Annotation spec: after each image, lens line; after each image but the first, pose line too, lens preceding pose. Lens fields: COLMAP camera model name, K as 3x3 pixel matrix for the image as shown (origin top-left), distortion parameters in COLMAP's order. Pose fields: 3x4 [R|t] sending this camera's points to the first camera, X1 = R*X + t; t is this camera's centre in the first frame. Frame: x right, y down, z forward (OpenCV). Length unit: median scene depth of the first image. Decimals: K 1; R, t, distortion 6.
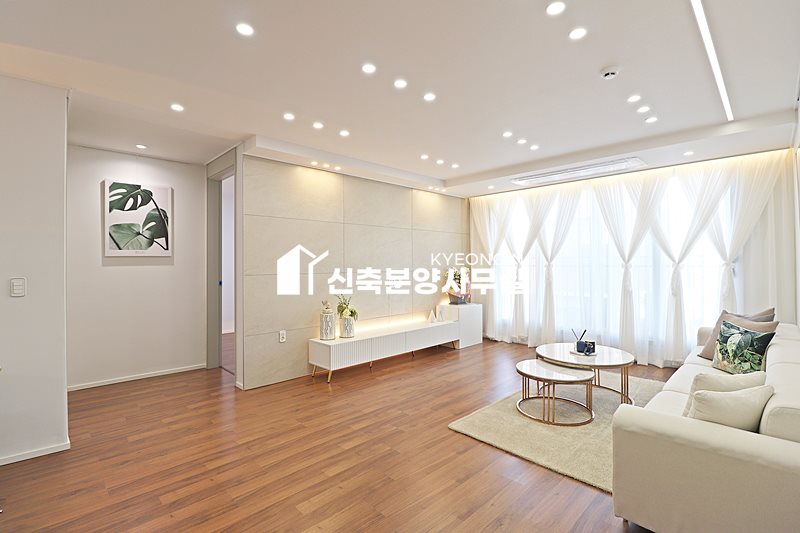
lens RADIAL K [[370.5, 0, 399.4], [0, 370.5, 259.4], [0, 0, 1]] dist [0.001154, -0.013310]
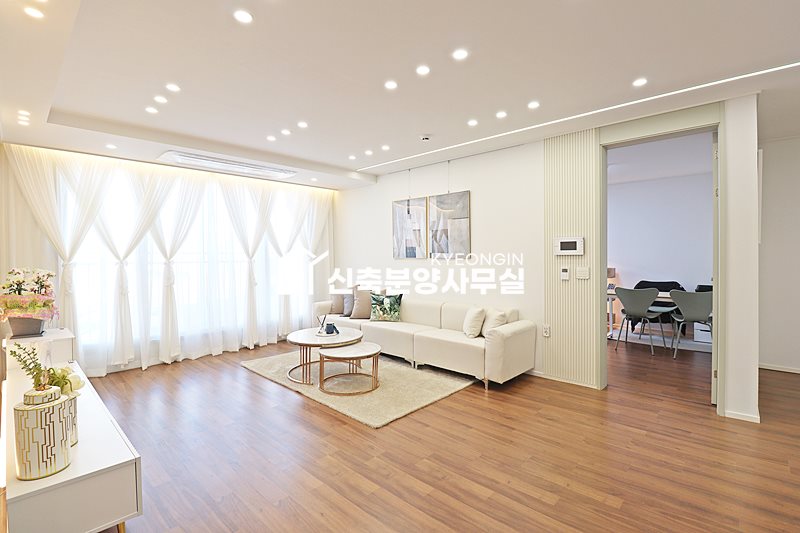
lens RADIAL K [[370.5, 0, 399.4], [0, 370.5, 259.4], [0, 0, 1]] dist [0.001154, -0.013310]
pose [[-0.047854, -0.006681, 0.998832, -0.567067], [-0.003398, 0.999973, 0.006526, 0.002457], [-0.998849, -0.003082, -0.047876, 0.666851]]
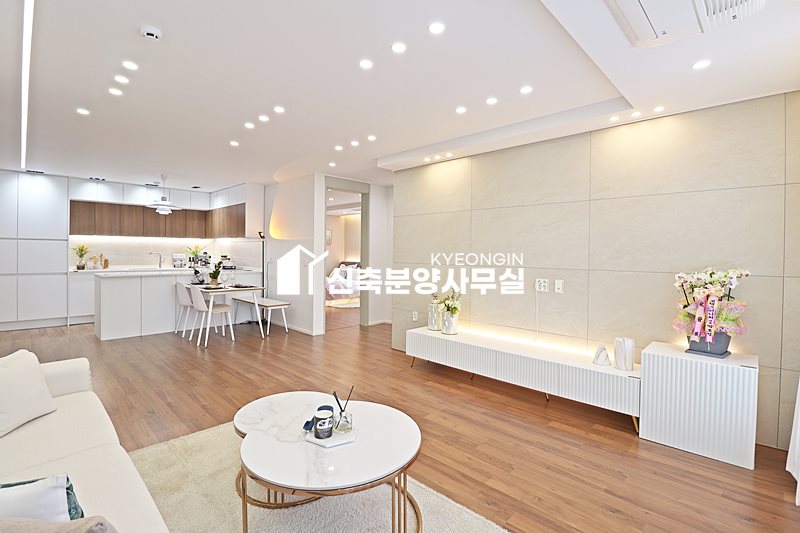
lens RADIAL K [[377.5, 0, 400.0], [0, 377.5, 266.5], [0, 0, 1]] dist [0.000417, -0.000074]
pose [[0.018930, 0.046152, -0.998755, 0.825542], [0.001620, 0.998931, 0.046191, -0.004124], [0.999819, -0.002492, 0.018835, 0.886106]]
